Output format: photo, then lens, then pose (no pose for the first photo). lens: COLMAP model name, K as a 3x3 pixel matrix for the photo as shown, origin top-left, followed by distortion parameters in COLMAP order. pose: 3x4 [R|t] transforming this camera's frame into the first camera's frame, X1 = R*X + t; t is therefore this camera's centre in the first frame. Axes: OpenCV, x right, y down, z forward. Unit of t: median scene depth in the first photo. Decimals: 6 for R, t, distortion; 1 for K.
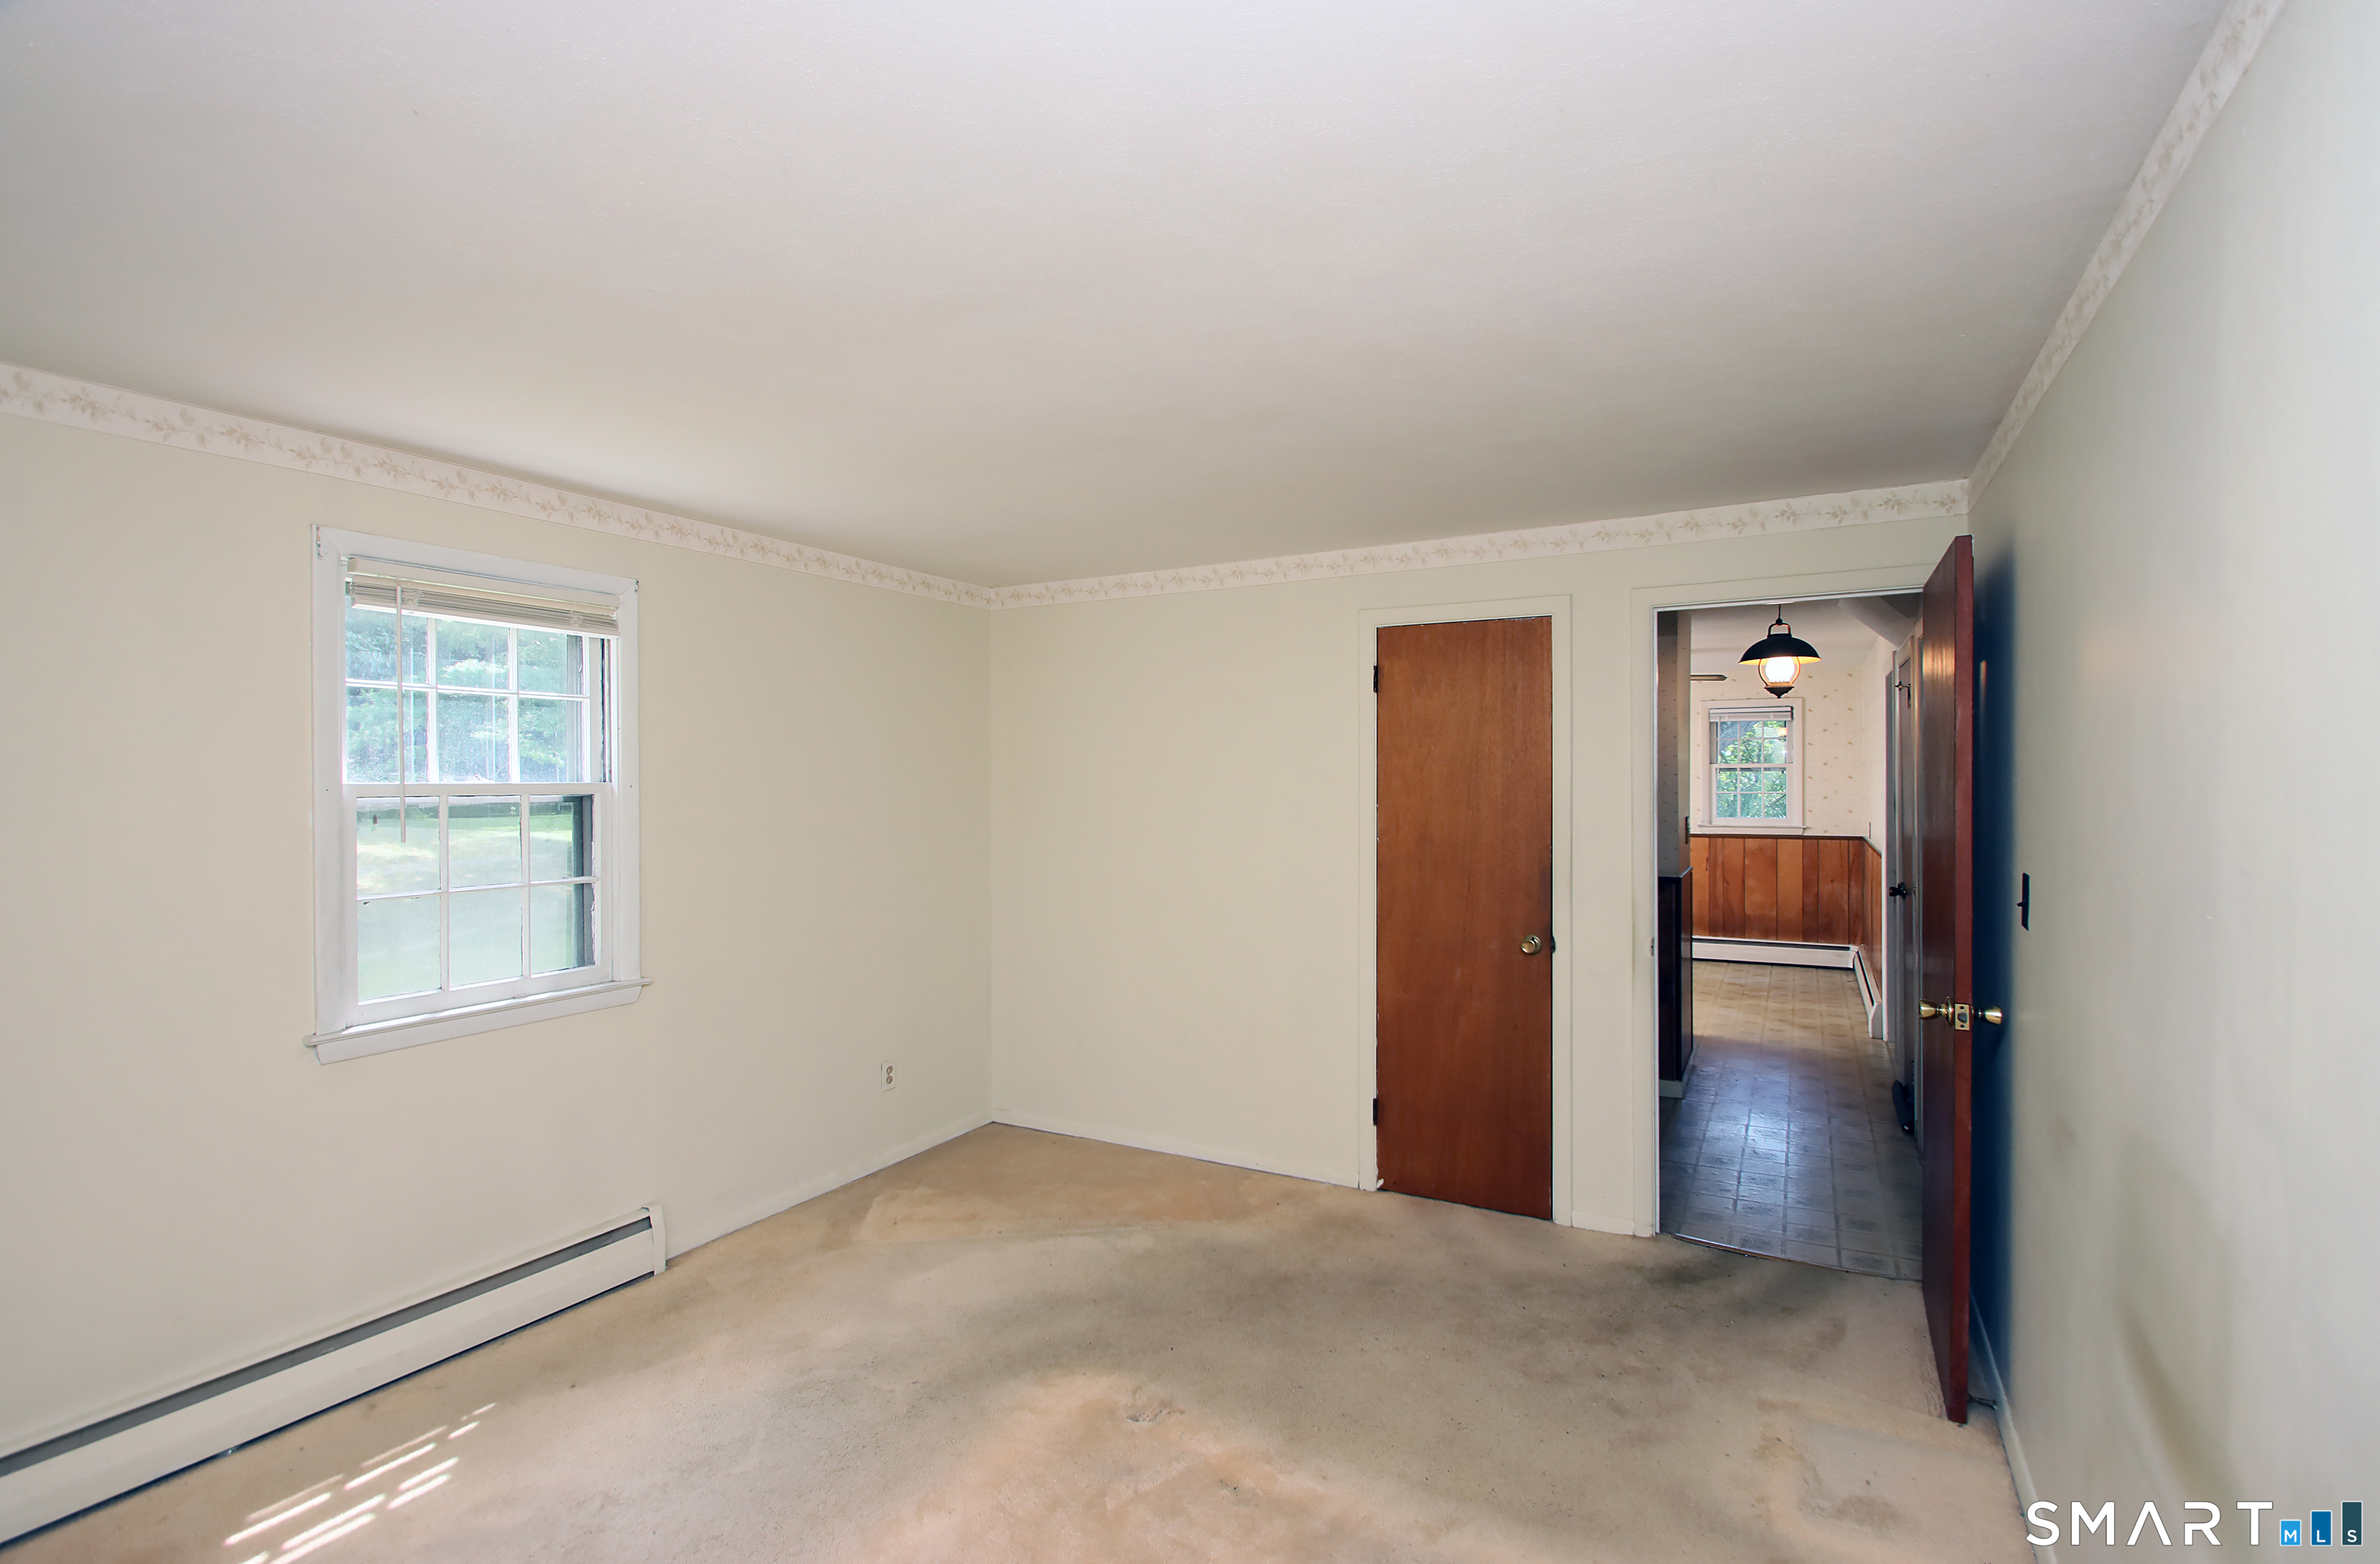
lens RADIAL K [[1106.3, 0, 1197.4], [0, 1106.3, 794.3], [0, 0, 1]] dist [0.022418, -0.023639]
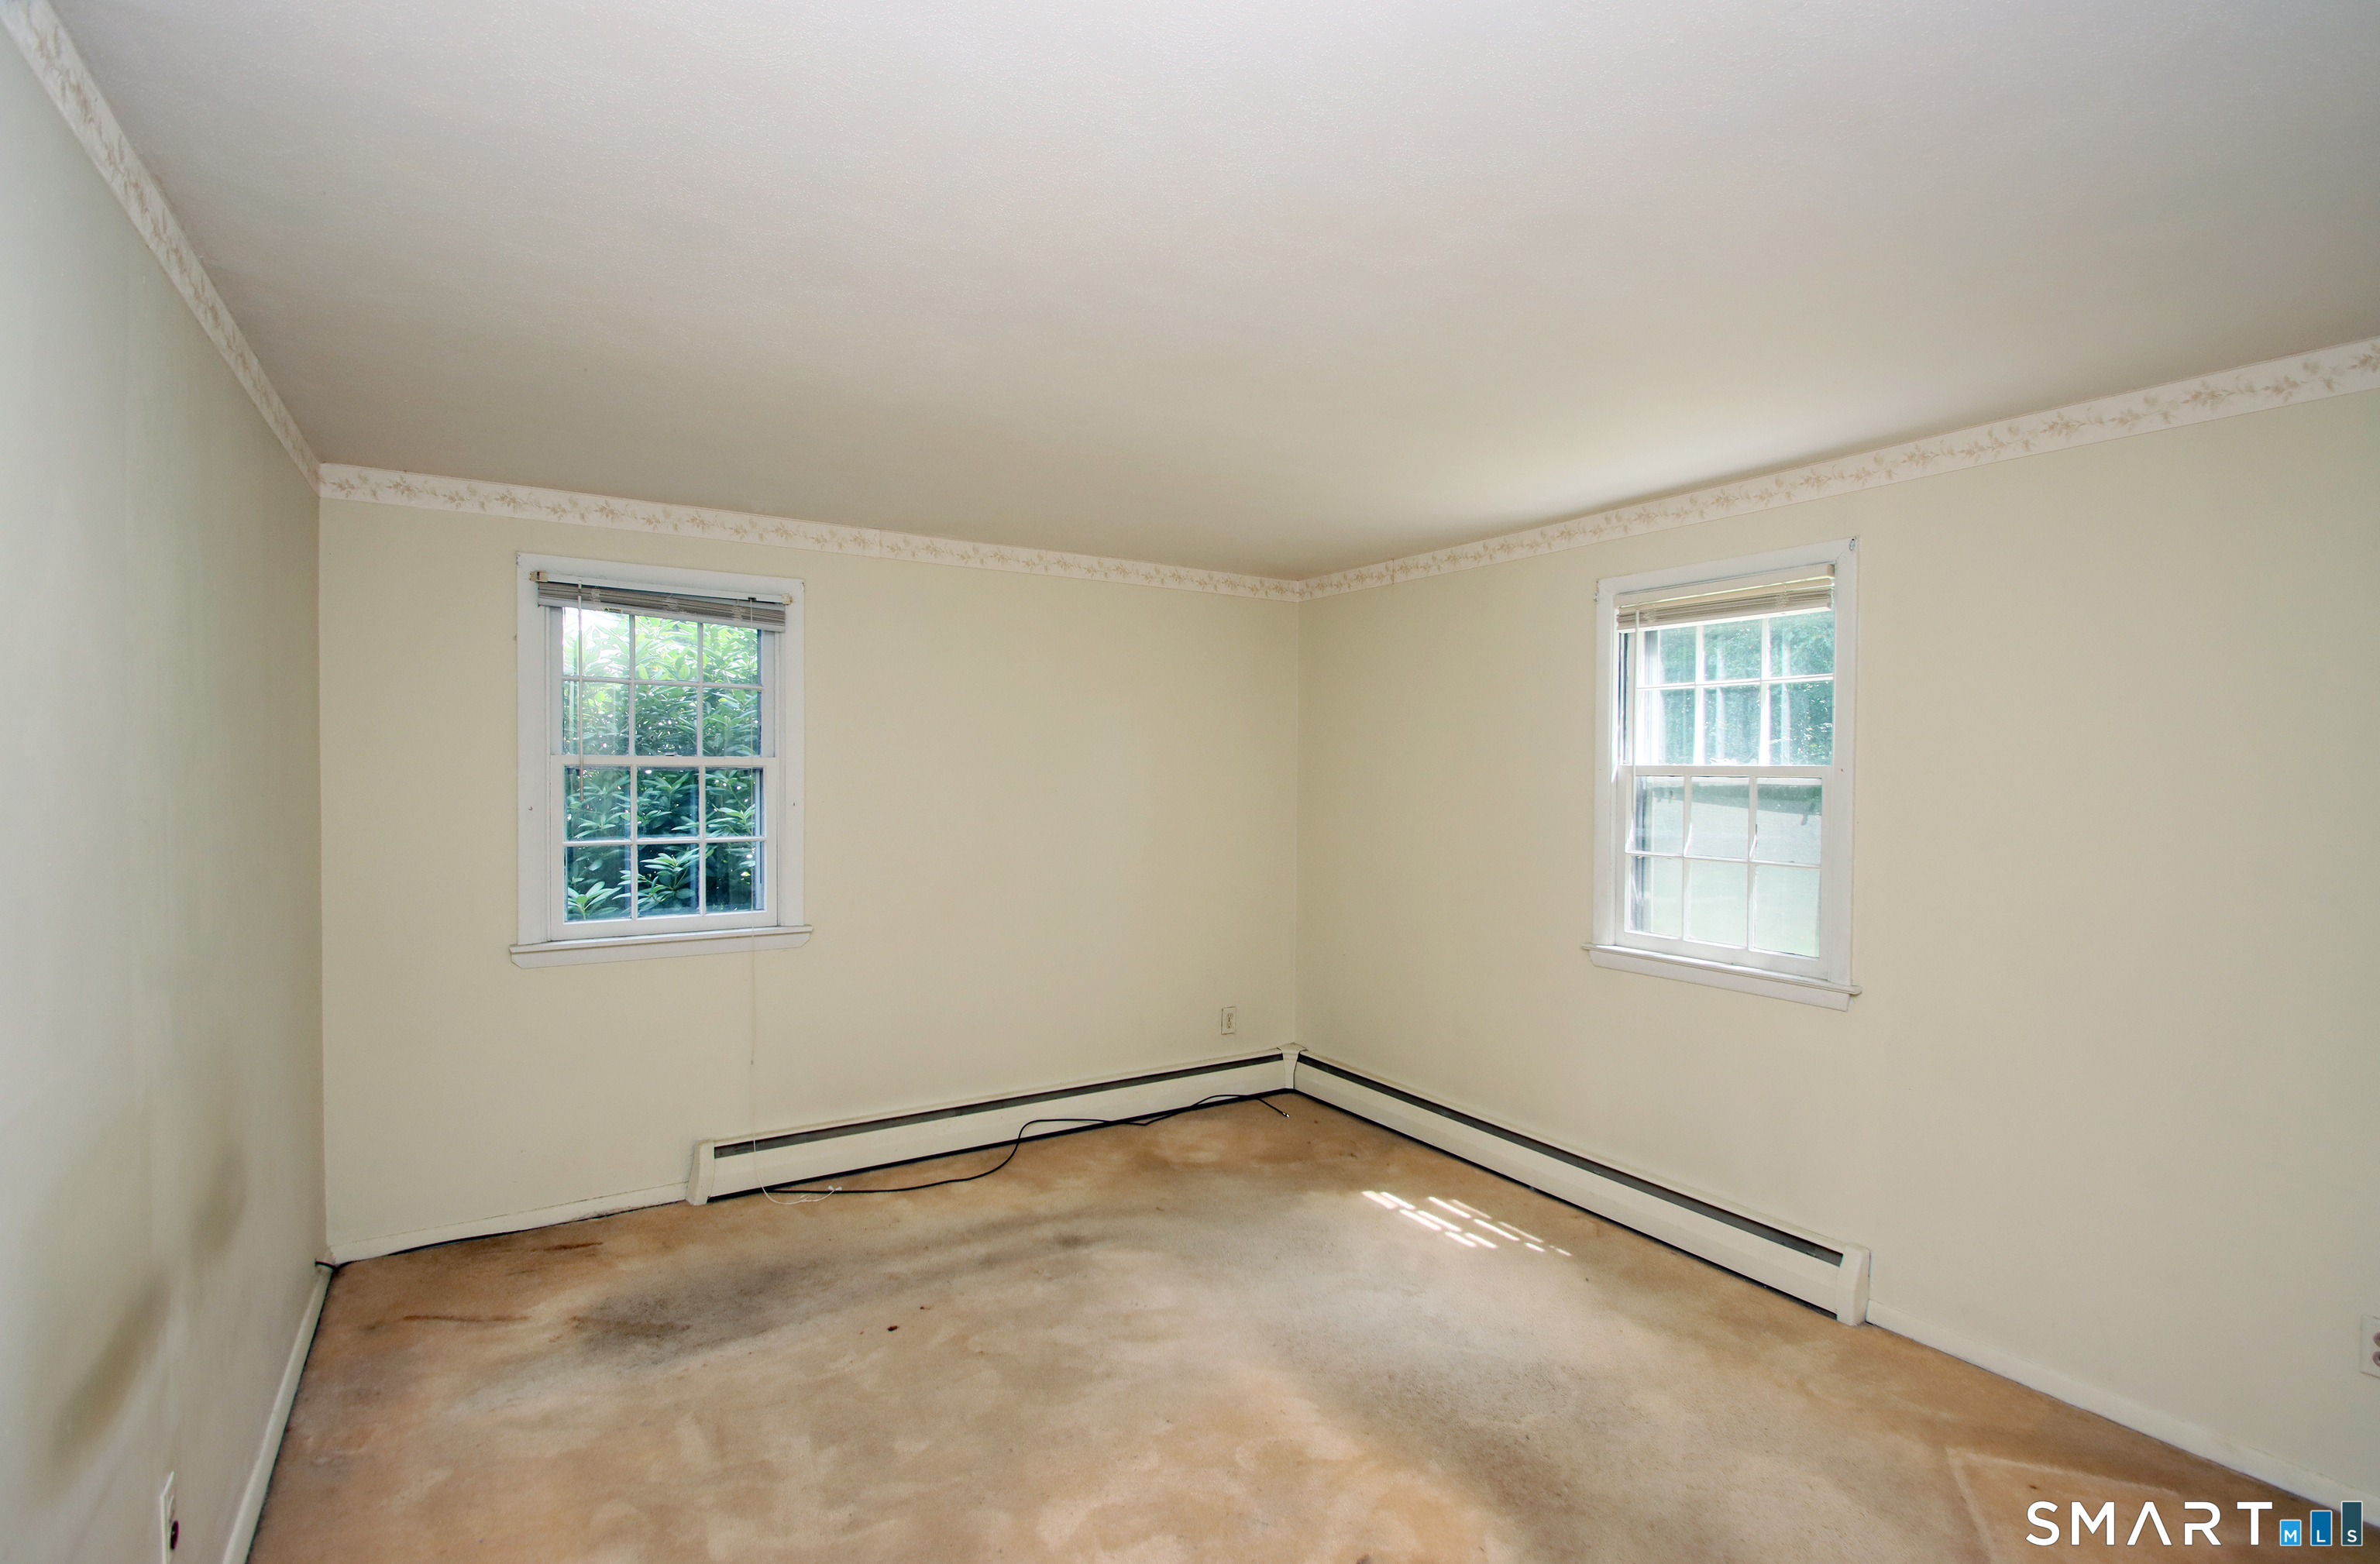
lens RADIAL K [[1106.3, 0, 1197.4], [0, 1106.3, 794.3], [0, 0, 1]] dist [0.022418, -0.023639]
pose [[-0.489179, 0.030341, -0.871656, 0.608731], [-0.009897, 0.999137, 0.040332, -0.022260], [0.872127, 0.028356, -0.488456, 1.126884]]
